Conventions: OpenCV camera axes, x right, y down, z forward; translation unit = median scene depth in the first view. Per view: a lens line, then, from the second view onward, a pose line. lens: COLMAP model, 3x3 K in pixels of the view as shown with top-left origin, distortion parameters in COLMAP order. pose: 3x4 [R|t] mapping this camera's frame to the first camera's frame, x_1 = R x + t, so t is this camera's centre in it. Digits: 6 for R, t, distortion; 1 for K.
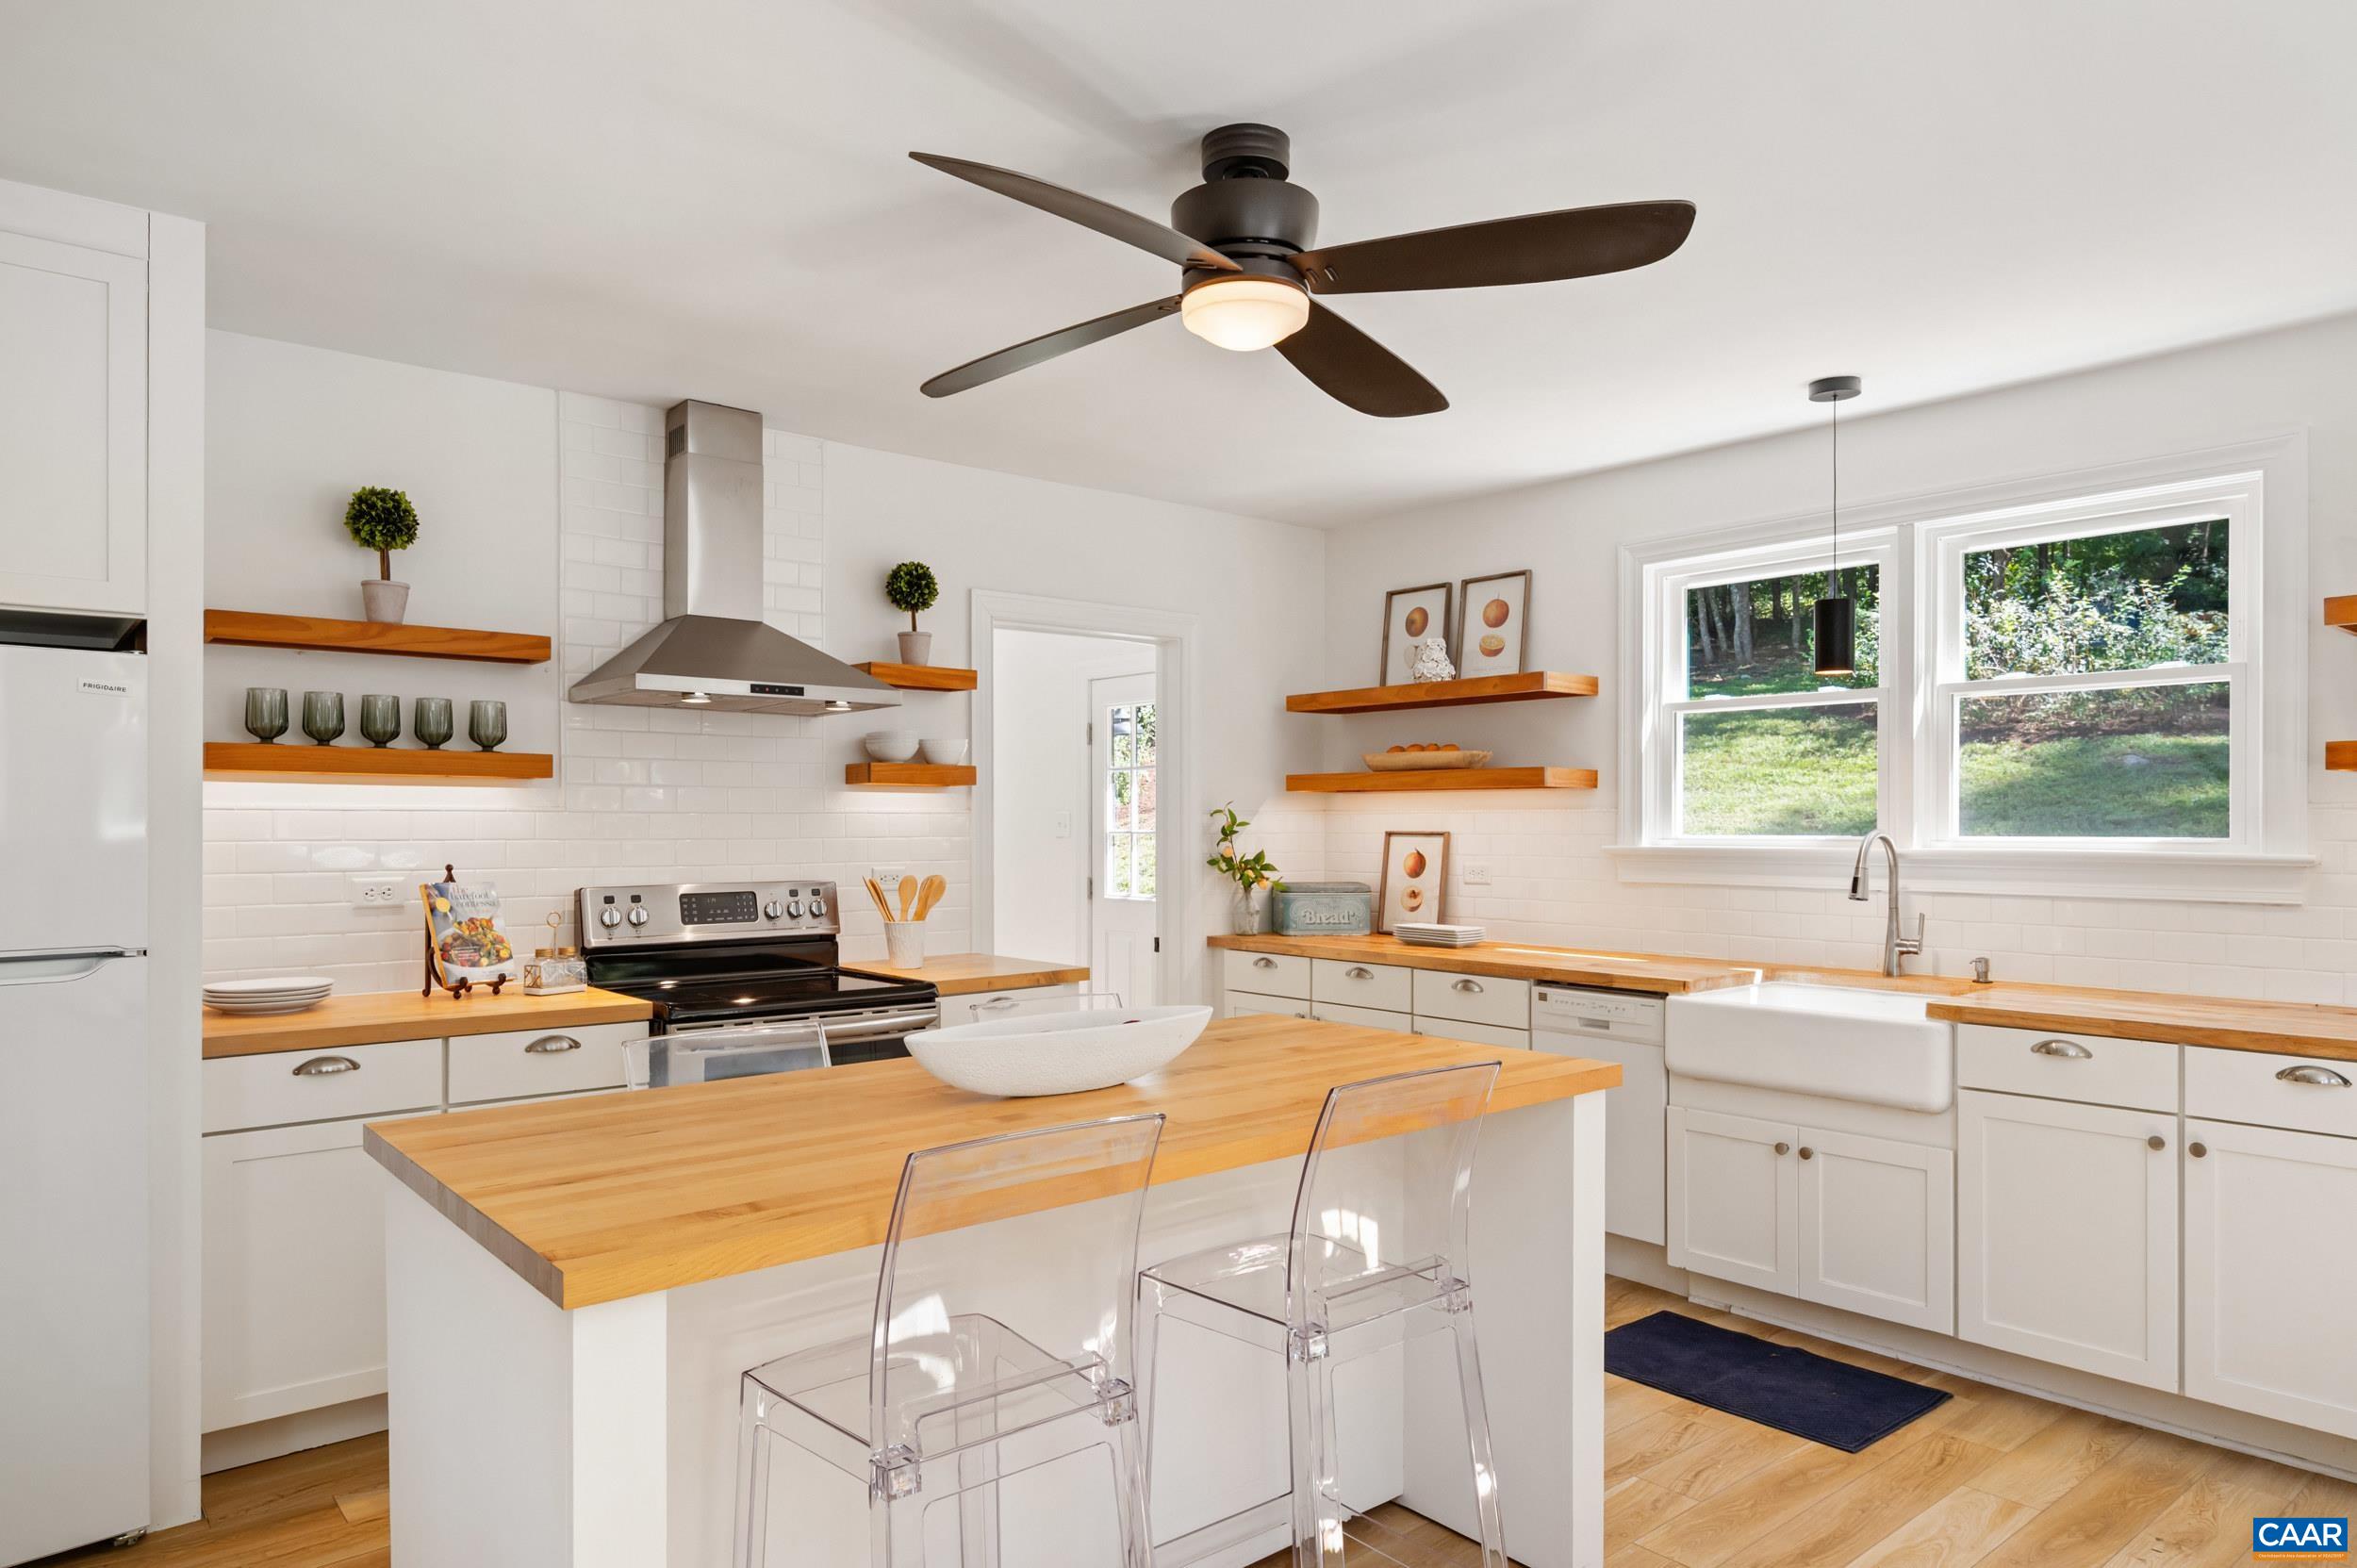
lens RADIAL K [[1472.8, 0, 1163.7], [0, 1472.8, 823.6], [0, 0, 1]] dist [-0.007201, 0.000590]
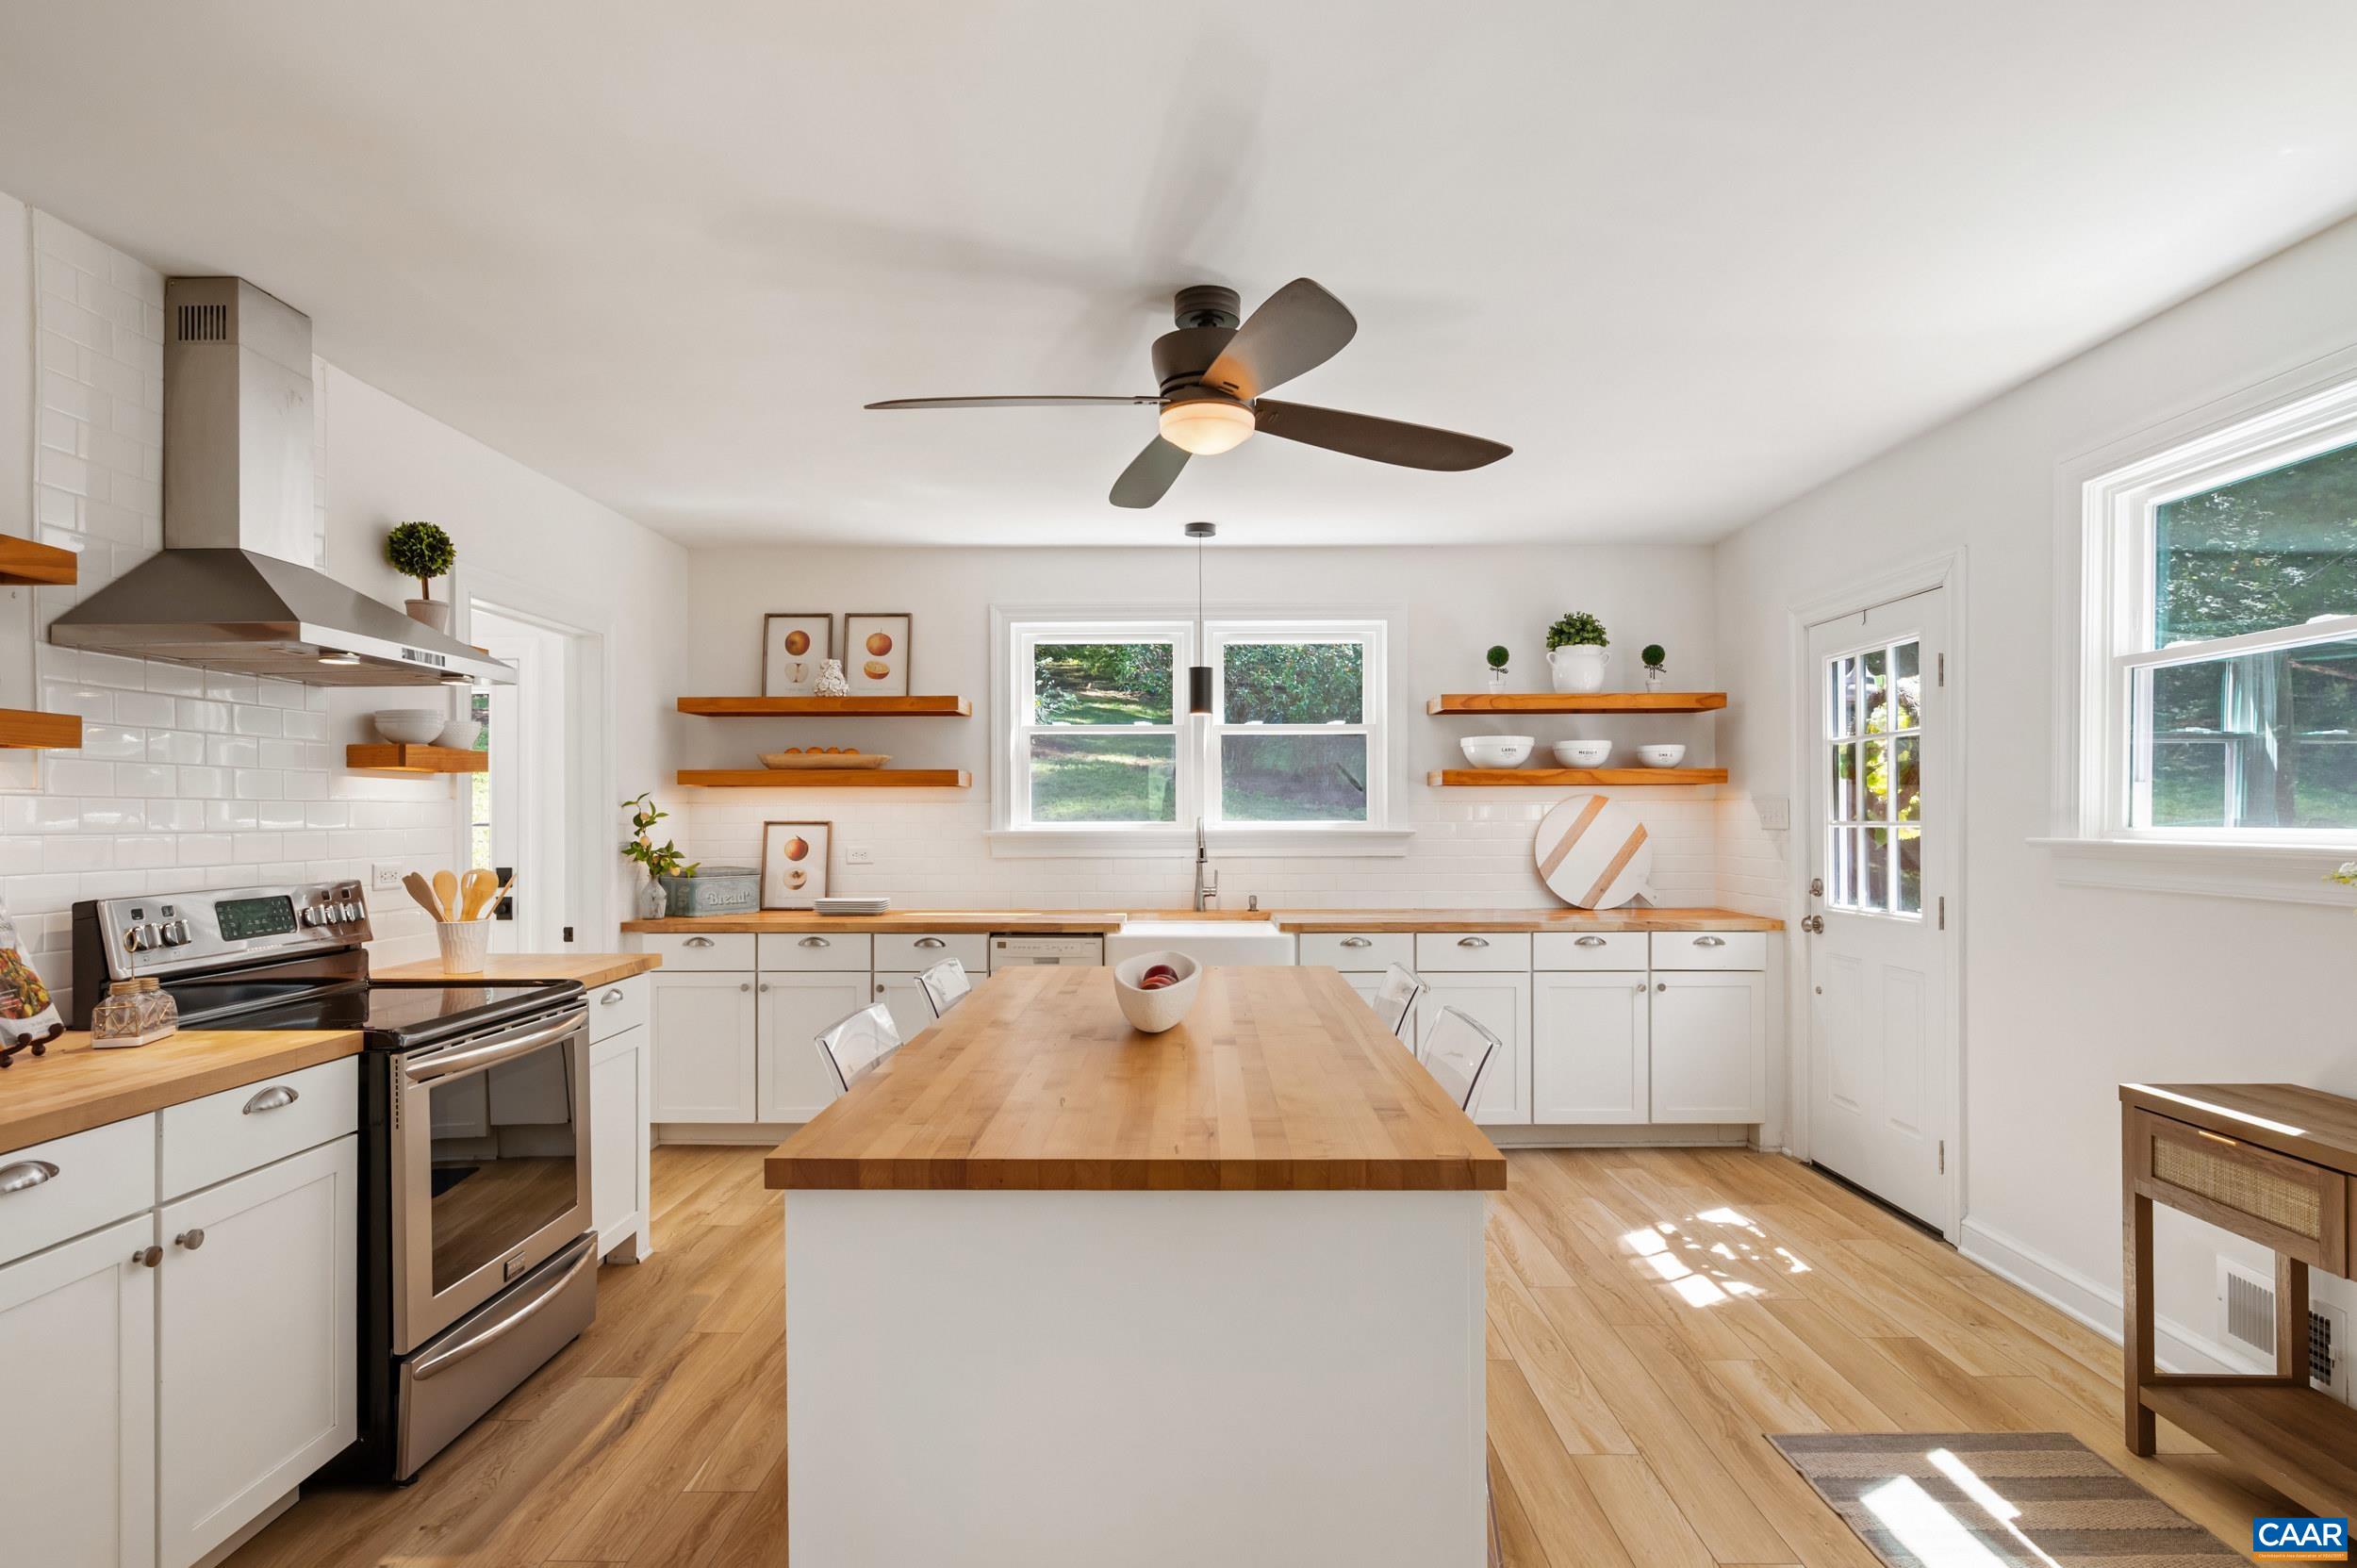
lens RADIAL K [[1201.6, 0, 1183.1], [0, 1201.6, 814.9], [0, 0, 1]] dist [0.002165, 0.000486]
pose [[0.646690, -0.000522, 0.762753, -0.434553], [0.003154, 0.999993, -0.001990, 0.003830], [-0.762747, 0.003692, 0.646687, 0.173129]]
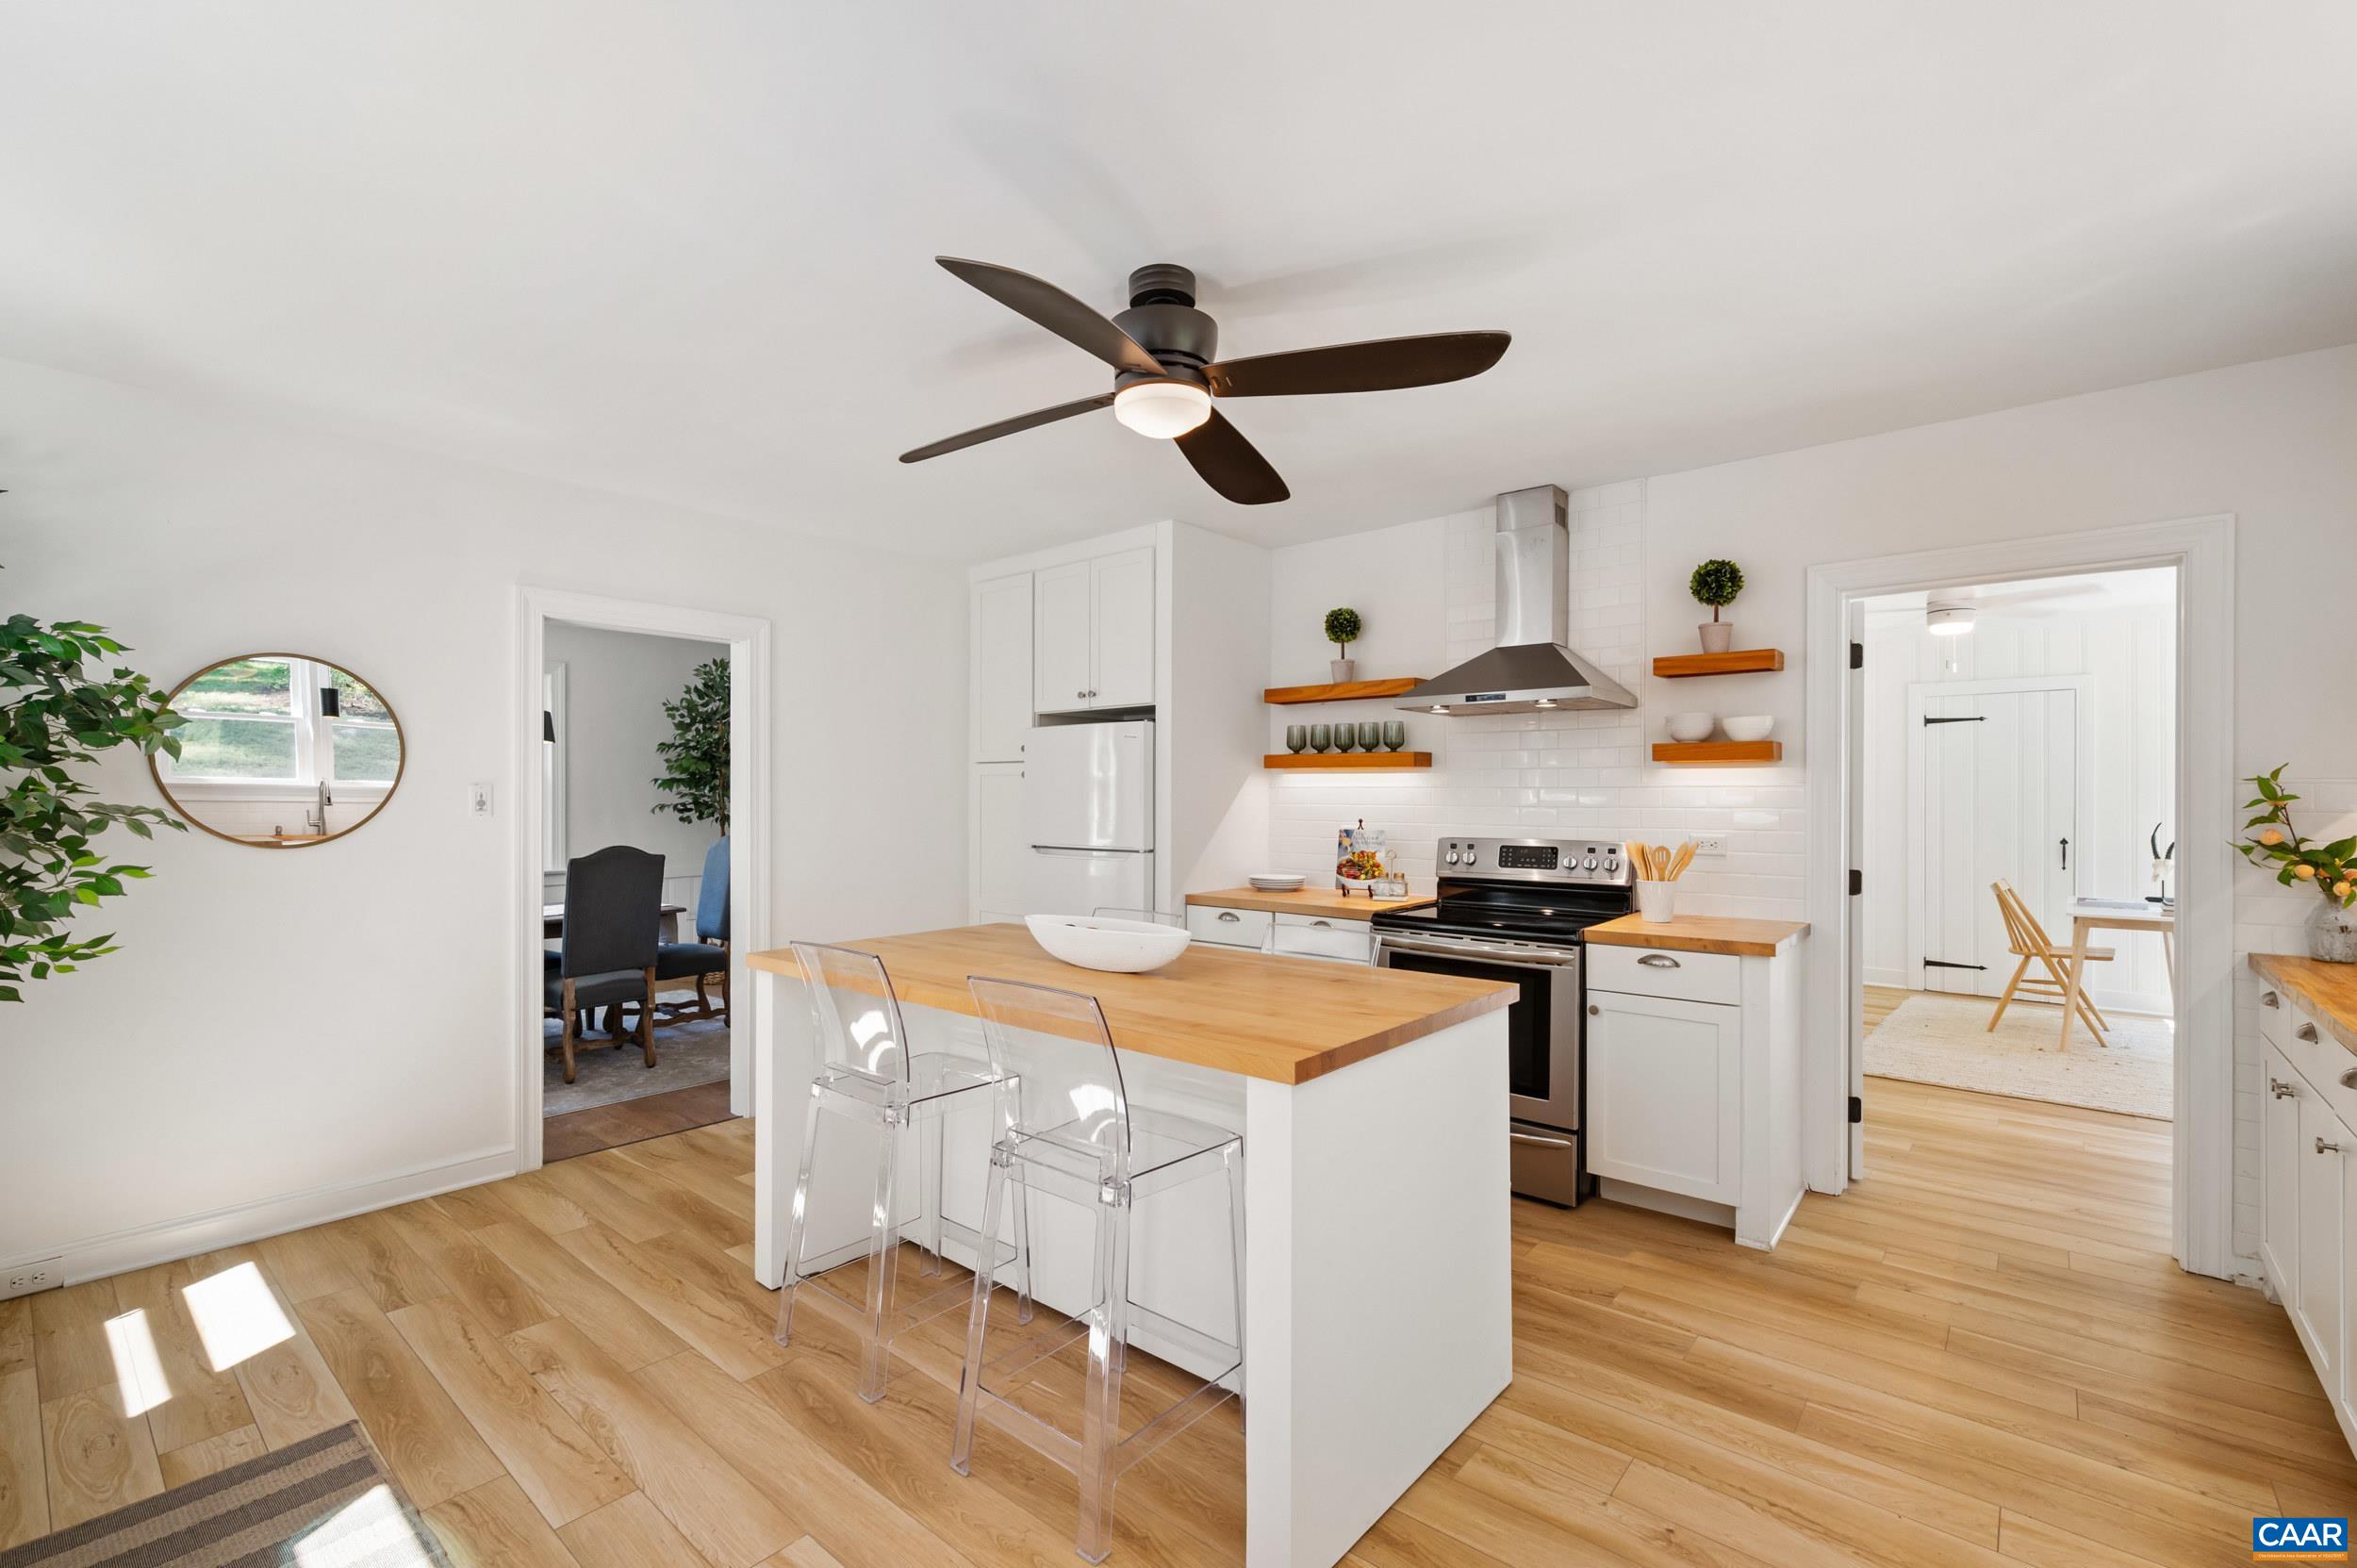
lens RADIAL K [[1025.2, 0, 1167.7], [0, 1025.2, 792.6], [0, 0, 1]] dist [-0.000341, -0.000343]
pose [[0.158678, -0.000319, -0.987330, 0.532236], [-0.000584, 1.000000, -0.000417, -0.001951], [0.987330, 0.000643, 0.158678, 0.473583]]
